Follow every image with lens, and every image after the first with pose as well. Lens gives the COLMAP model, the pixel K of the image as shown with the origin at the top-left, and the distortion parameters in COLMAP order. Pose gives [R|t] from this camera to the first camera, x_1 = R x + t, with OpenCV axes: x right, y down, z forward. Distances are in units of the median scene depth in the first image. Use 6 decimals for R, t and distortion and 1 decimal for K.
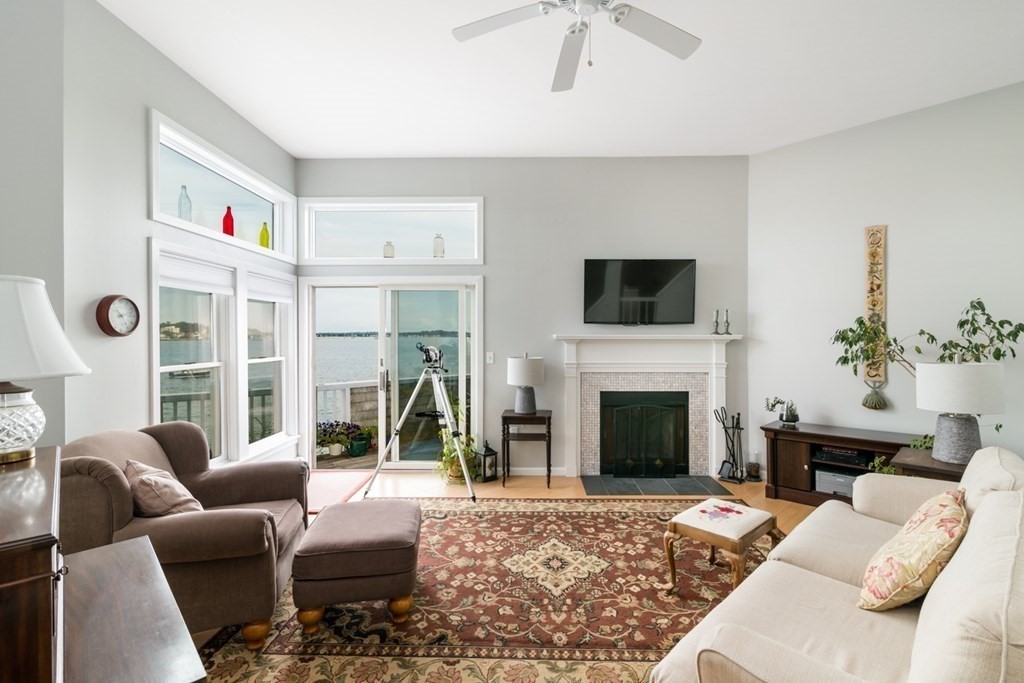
lens RADIAL K [[447.8, 0, 510.9], [0, 447.8, 338.9], [0, 0, 1]] dist [-0.001561, -0.000503]
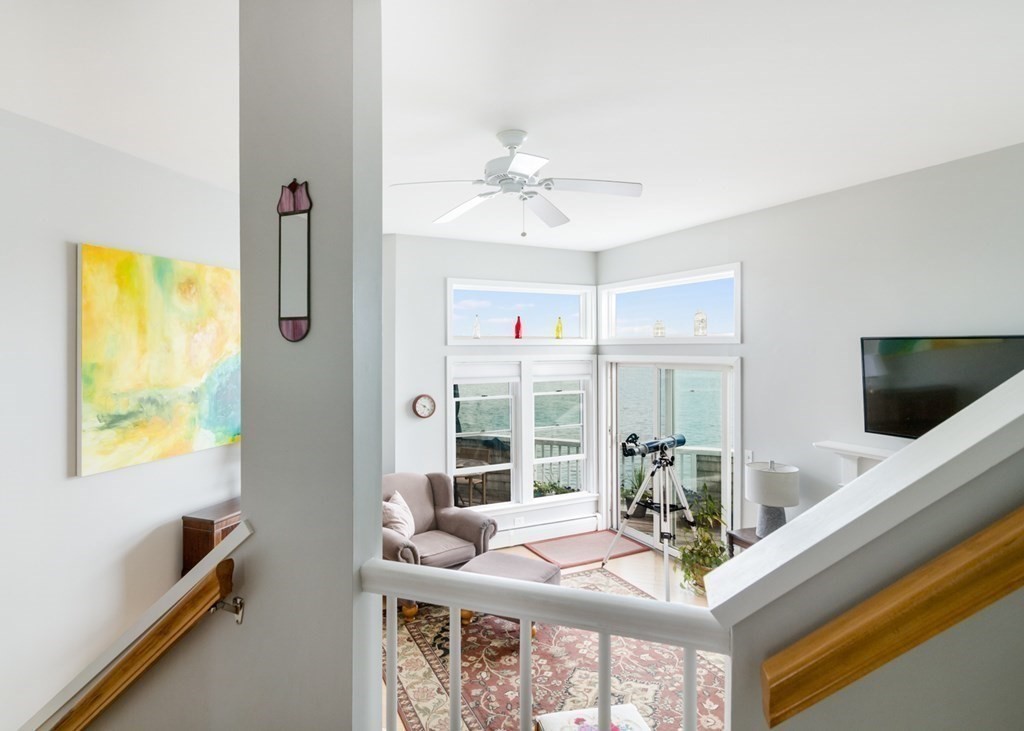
lens RADIAL K [[522.2, 0, 510.9], [0, 522.2, 357.7], [0, 0, 1]] dist [-0.001491, -0.000475]
pose [[0.483421, 0.017616, -0.875210, 0.752604], [-0.012937, 0.999832, 0.012978, -0.190478], [0.875292, 0.005049, 0.483568, 0.211968]]
